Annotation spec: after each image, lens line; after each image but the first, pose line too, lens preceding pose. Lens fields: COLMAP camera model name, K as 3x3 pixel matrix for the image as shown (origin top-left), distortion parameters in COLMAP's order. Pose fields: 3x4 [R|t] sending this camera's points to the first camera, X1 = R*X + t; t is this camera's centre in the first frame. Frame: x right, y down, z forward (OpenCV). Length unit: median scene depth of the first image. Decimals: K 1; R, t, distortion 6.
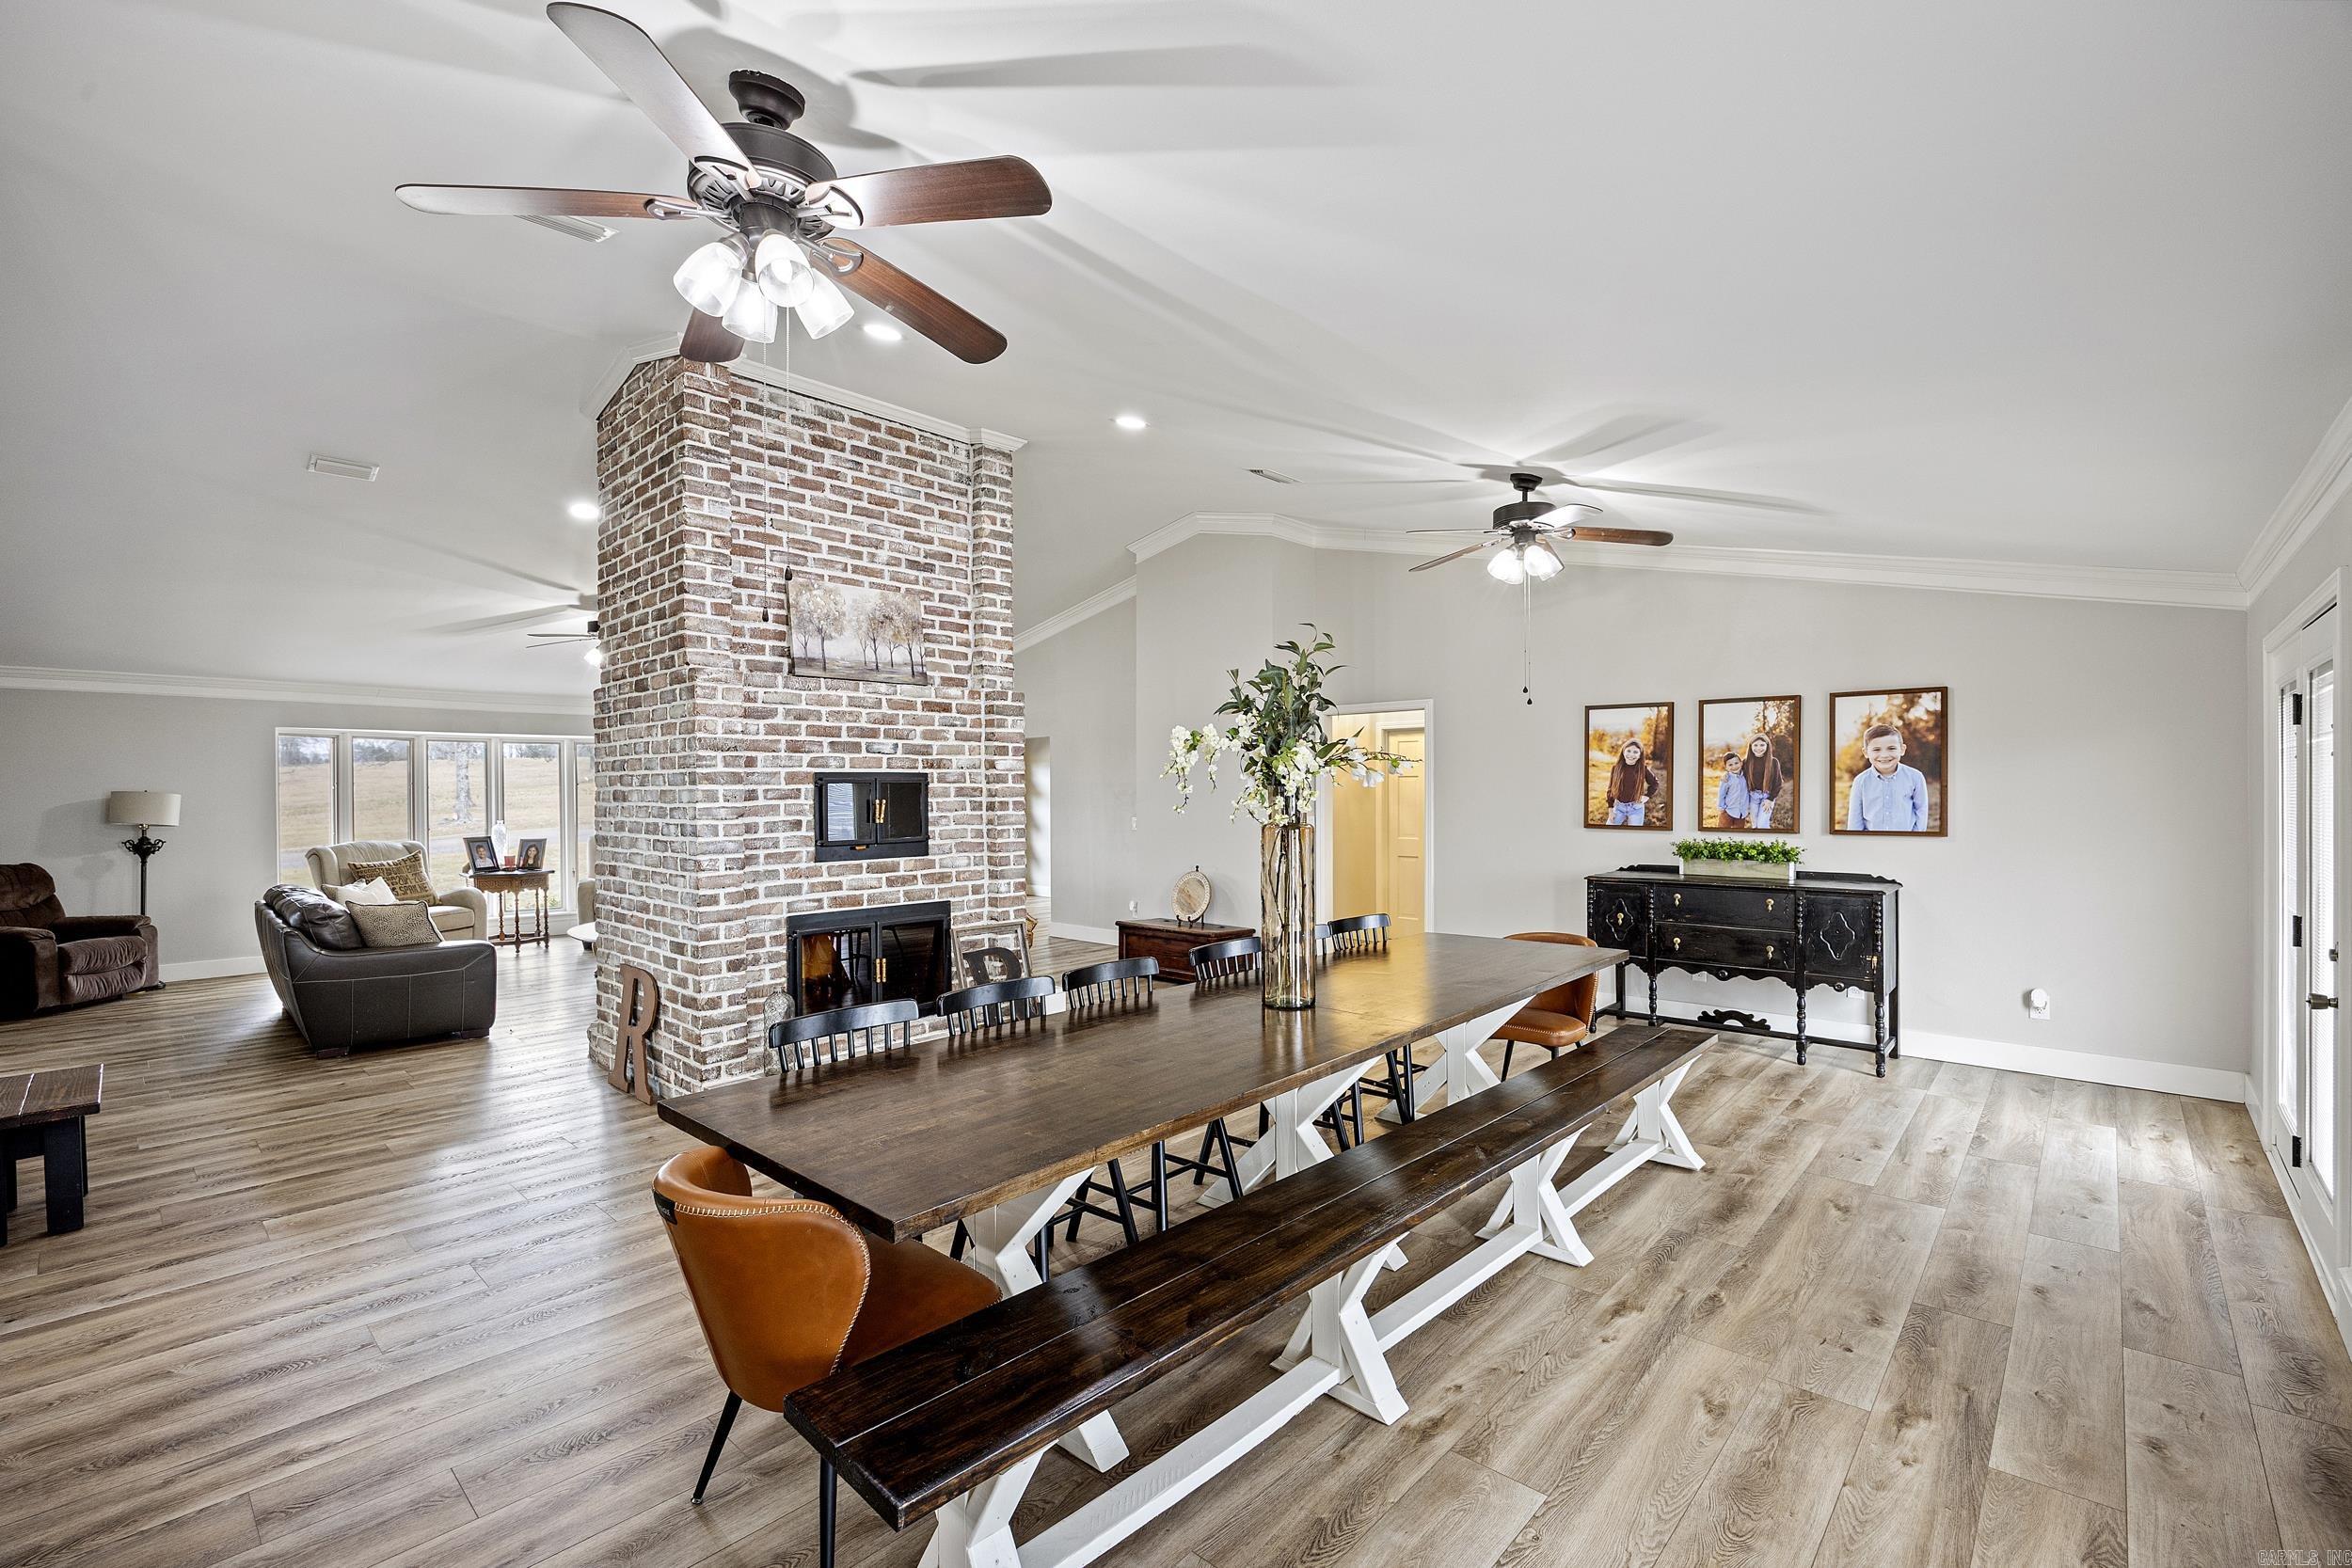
lens RADIAL K [[1034.5, 0, 1170.8], [0, 1034.5, 795.3], [0, 0, 1]] dist [-0.014131, -0.001606]
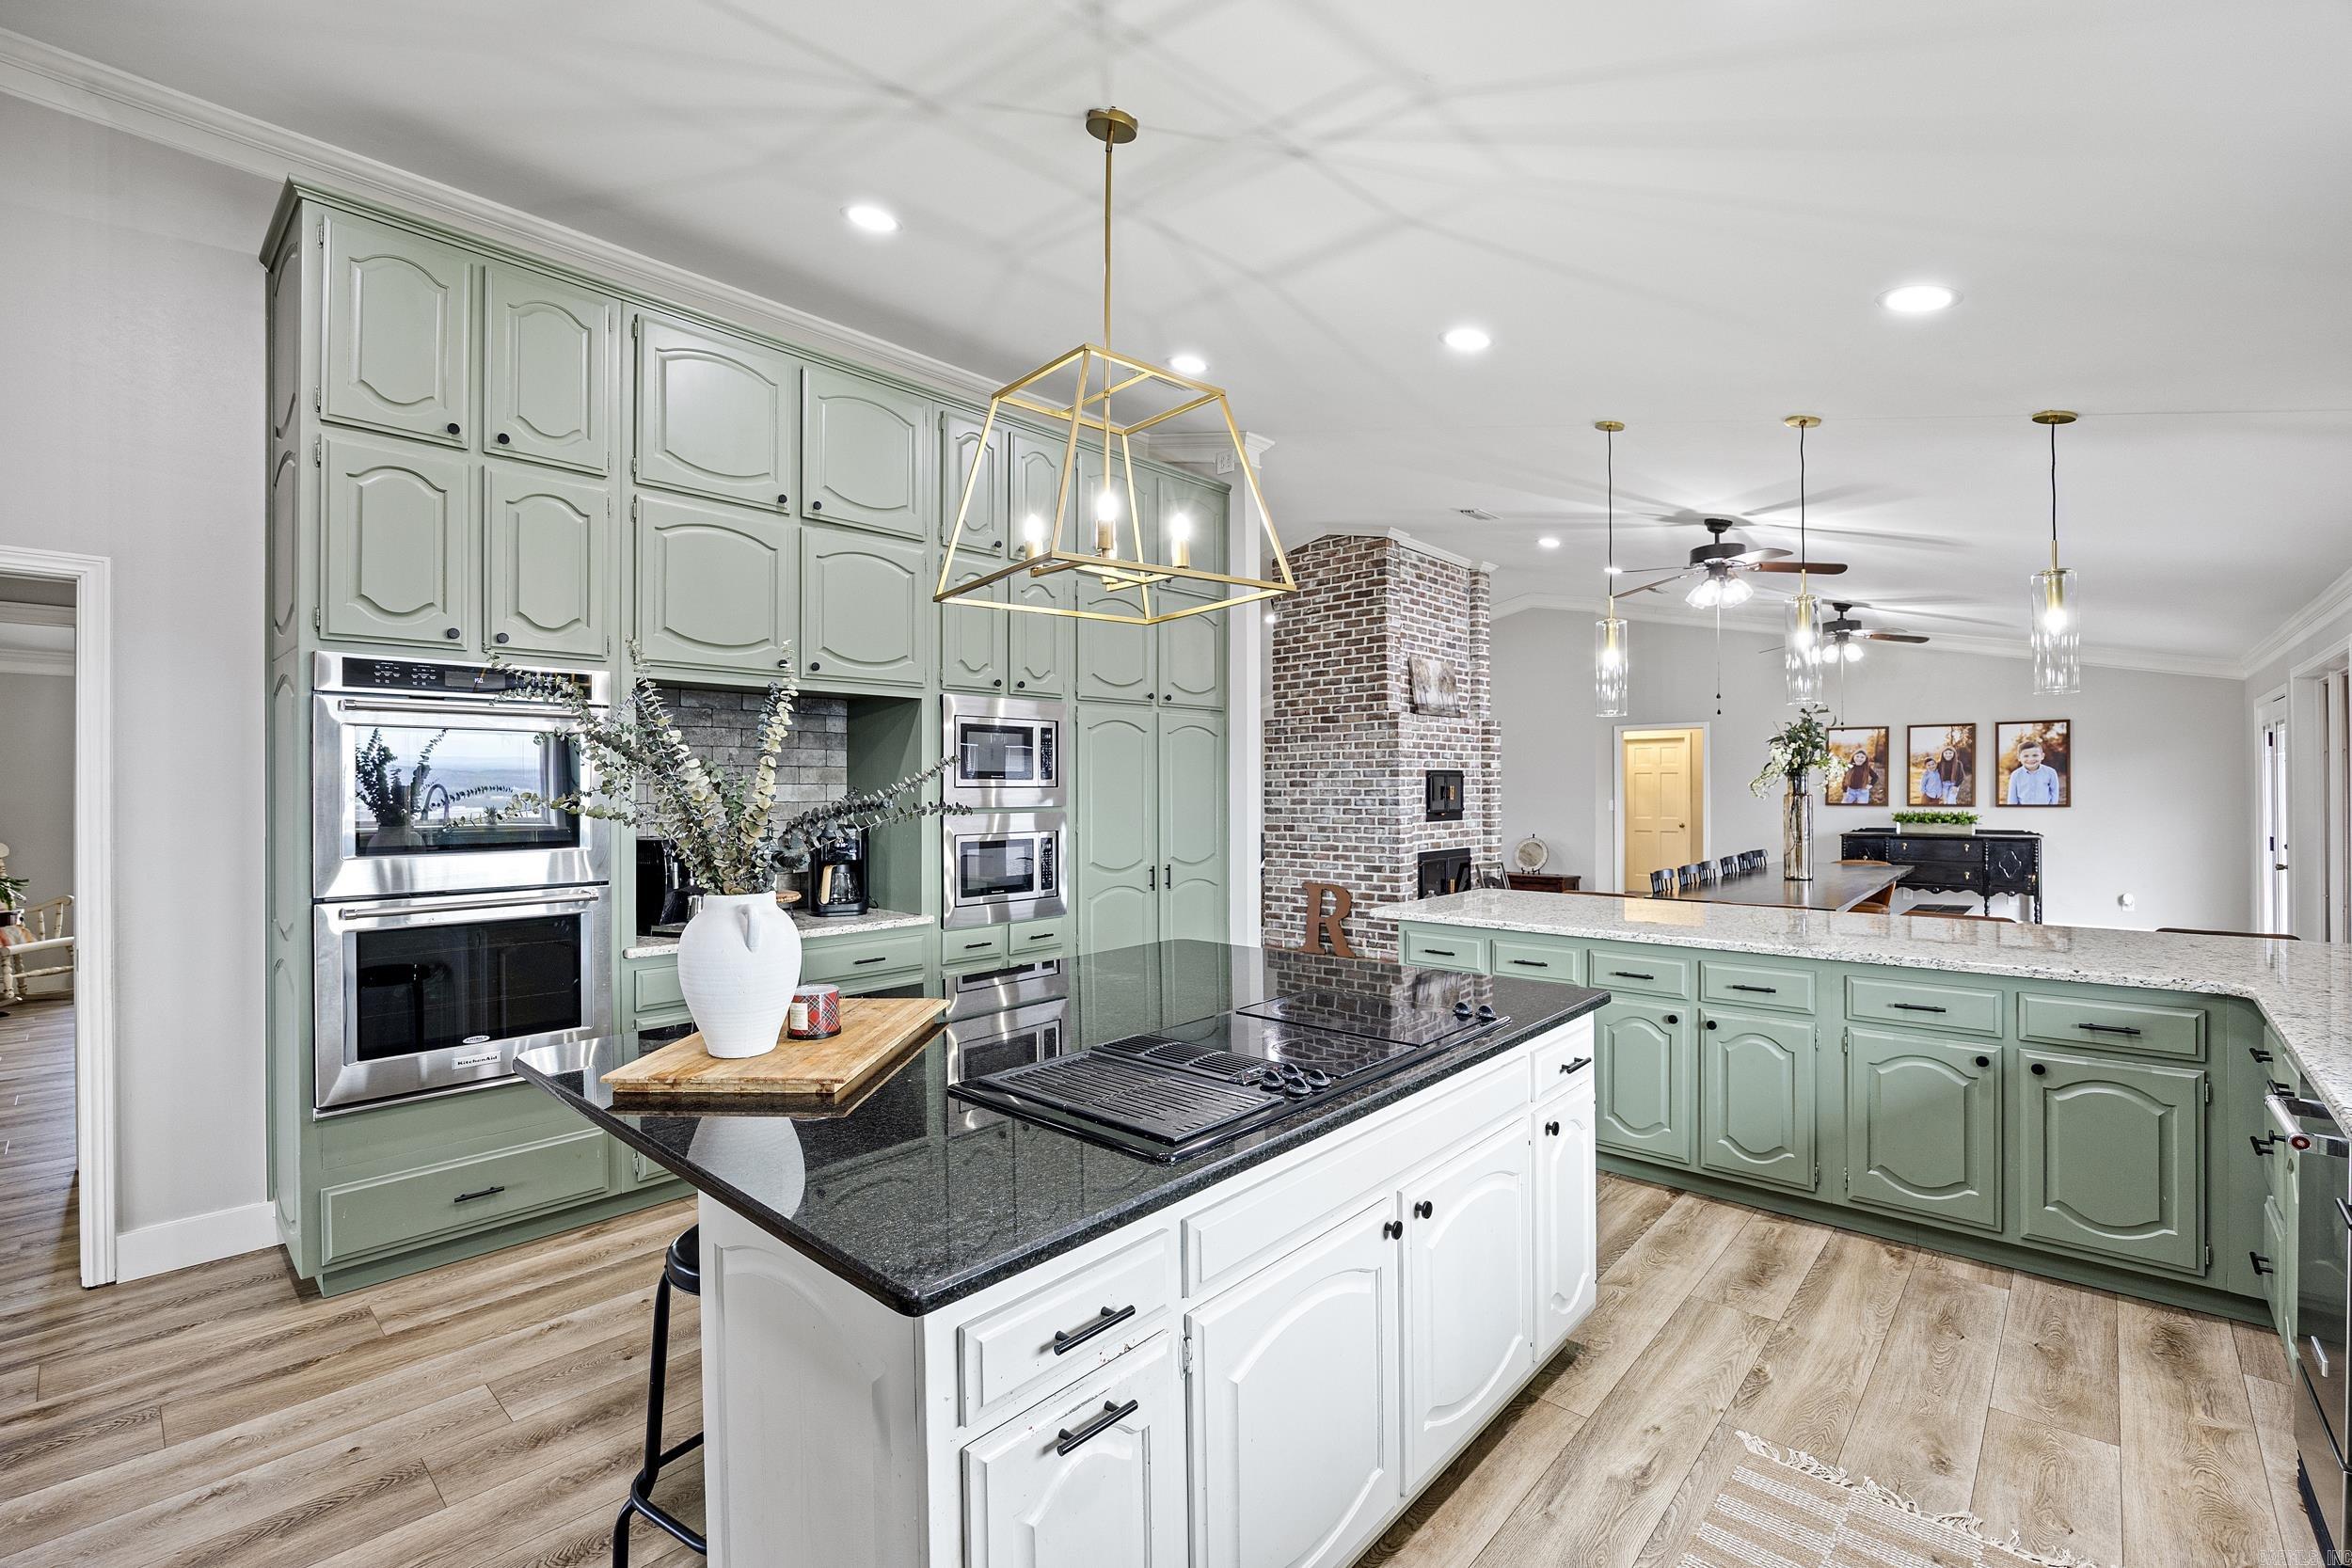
lens RADIAL K [[1034.5, 0, 1163.3], [0, 1034.5, 797.4], [0, 0, 1]] dist [-0.014131, -0.001606]
pose [[0.999978, -0.001323, 0.006569, -0.721009], [0.001322, 0.999999, 0.000159, 0.020523], [-0.006569, -0.000150, 0.999978, -0.654048]]
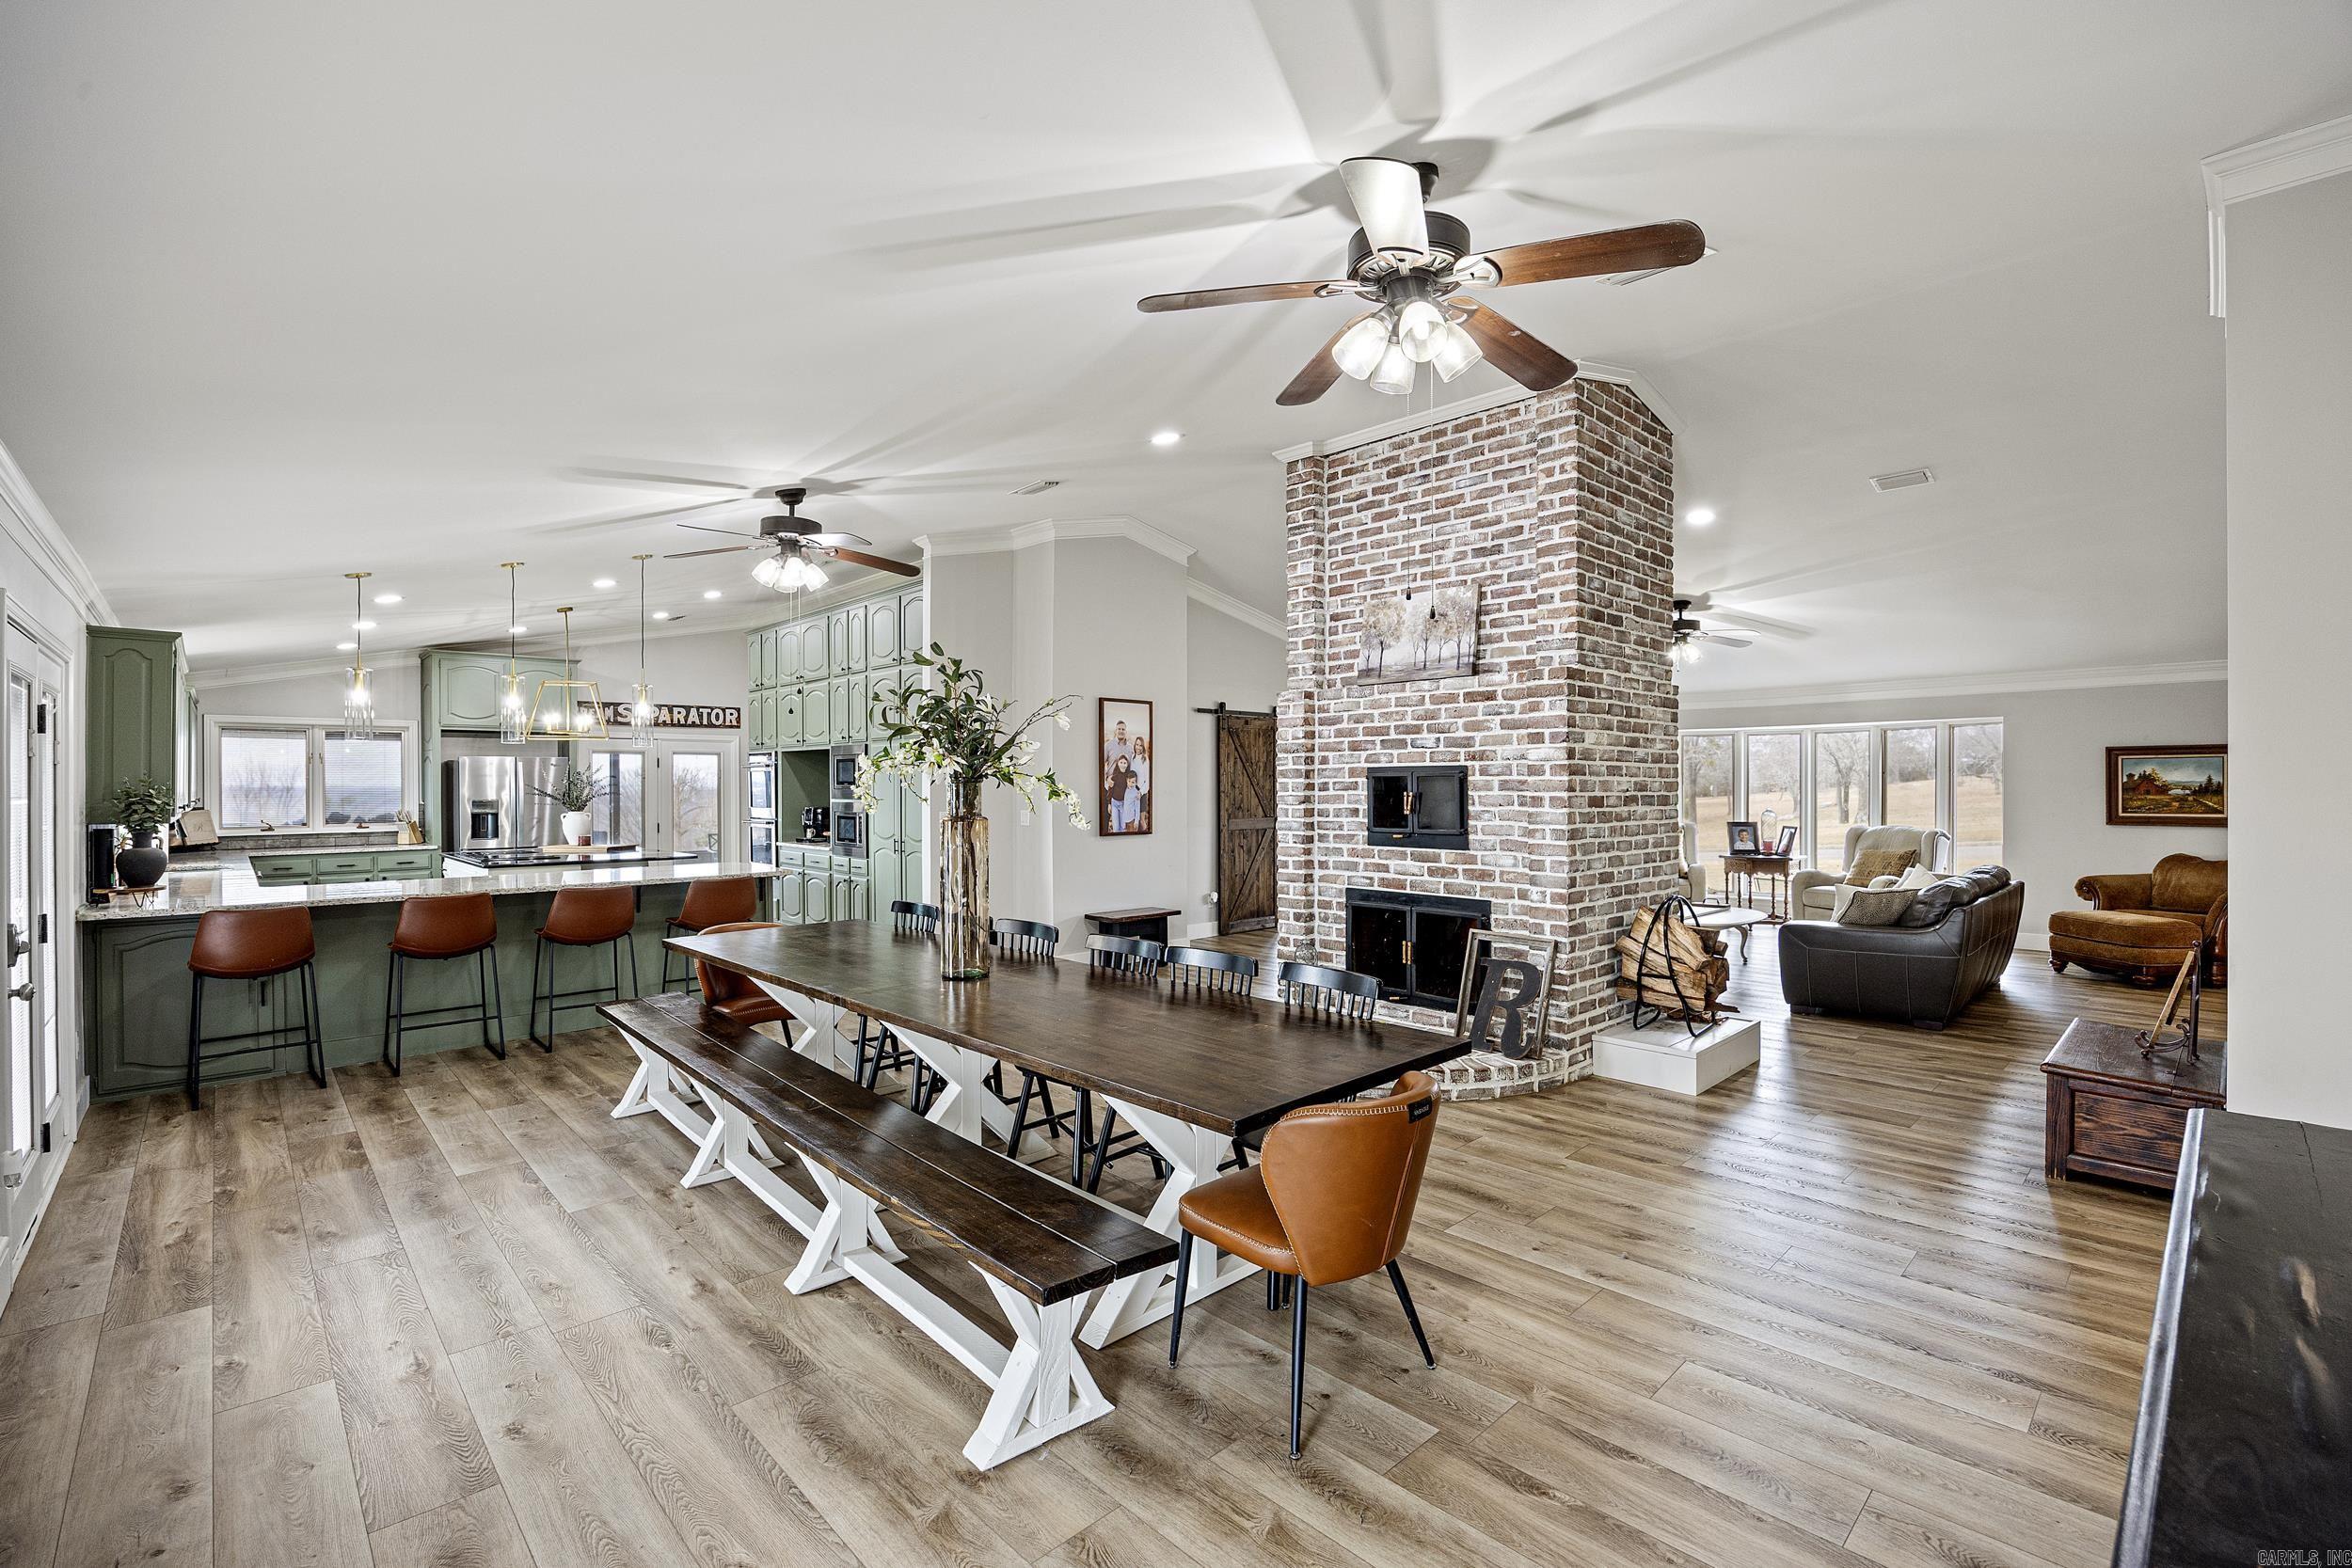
lens RADIAL K [[1034.5, 0, 1215.4], [0, 1034.5, 781.6], [0, 0, 1]] dist [-0.014131, -0.001606]
pose [[-0.054855, 0.005939, -0.998477, 0.744942], [-0.002086, 0.999979, 0.006062, -0.011844], [0.998492, 0.002416, -0.054841, 0.808929]]
